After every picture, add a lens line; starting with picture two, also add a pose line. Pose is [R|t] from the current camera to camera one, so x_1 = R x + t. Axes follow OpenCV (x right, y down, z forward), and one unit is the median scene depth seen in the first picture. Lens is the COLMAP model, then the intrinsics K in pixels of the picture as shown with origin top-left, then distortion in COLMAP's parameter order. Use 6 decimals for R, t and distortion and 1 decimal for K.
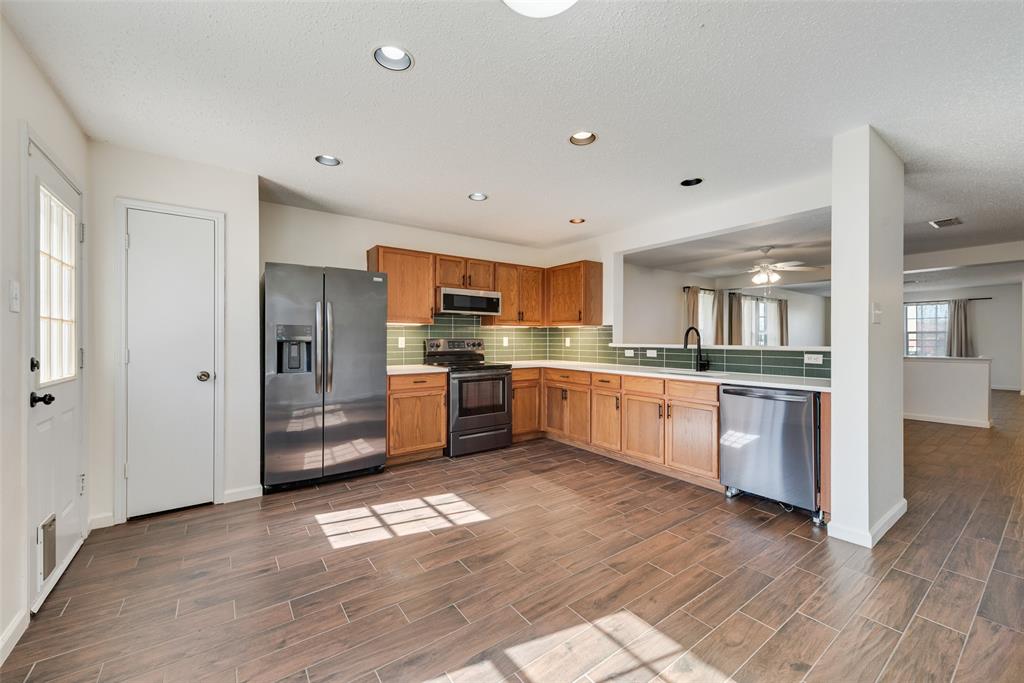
lens RADIAL K [[400.8, 0, 507.5], [0, 400.8, 343.4], [0, 0, 1]] dist [0.003113, 0.000123]
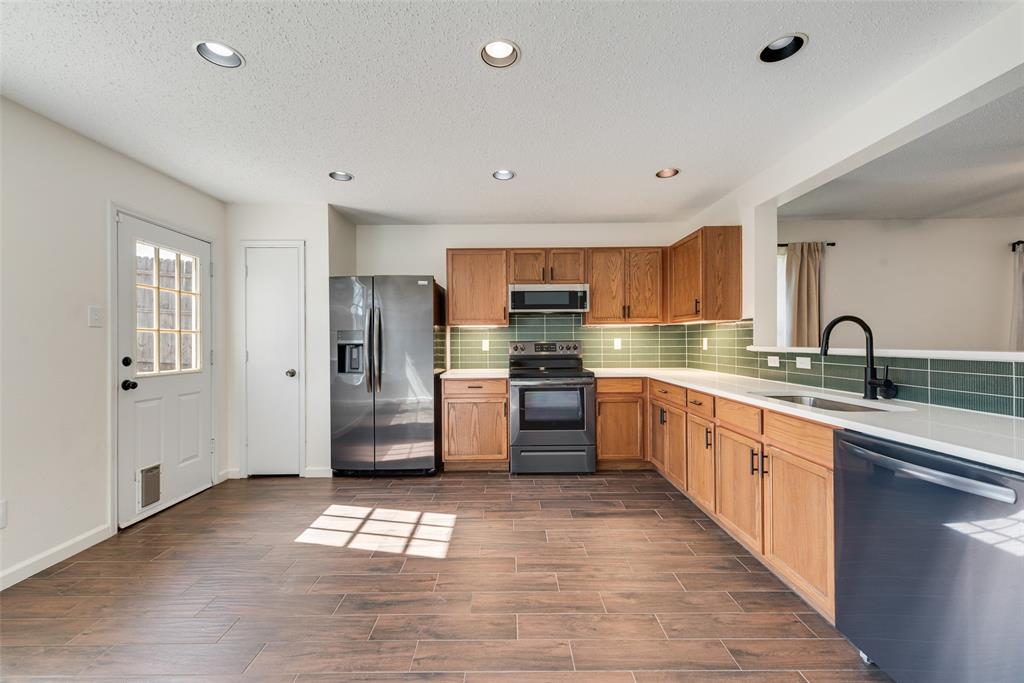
lens RADIAL K [[400.8, 0, 507.5], [0, 400.8, 343.4], [0, 0, 1]] dist [0.003113, 0.000123]
pose [[0.811834, -0.004763, -0.583868, 0.365783], [0.002394, 0.999985, -0.004827, -0.002295], [0.583883, 0.002521, 0.811834, 0.263329]]
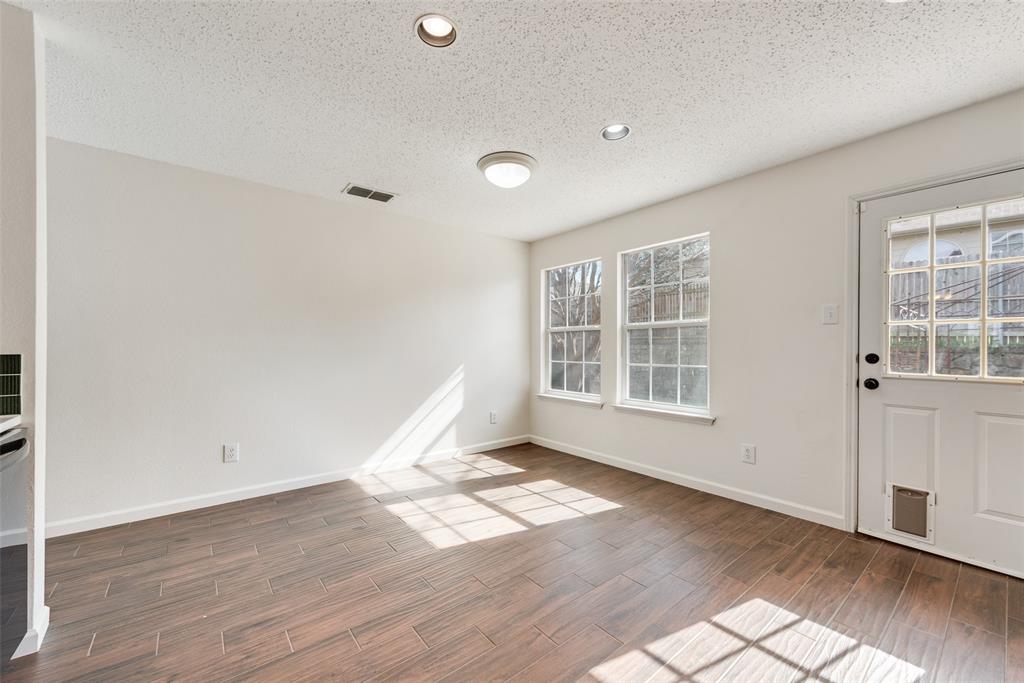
lens RADIAL K [[400.8, 0, 507.5], [0, 400.8, 343.4], [0, 0, 1]] dist [0.003113, 0.000123]
pose [[-0.998711, -0.002279, -0.050715, 0.064303], [-0.002473, 0.999990, 0.003760, -0.001393], [0.050706, 0.003881, -0.998706, 1.004203]]
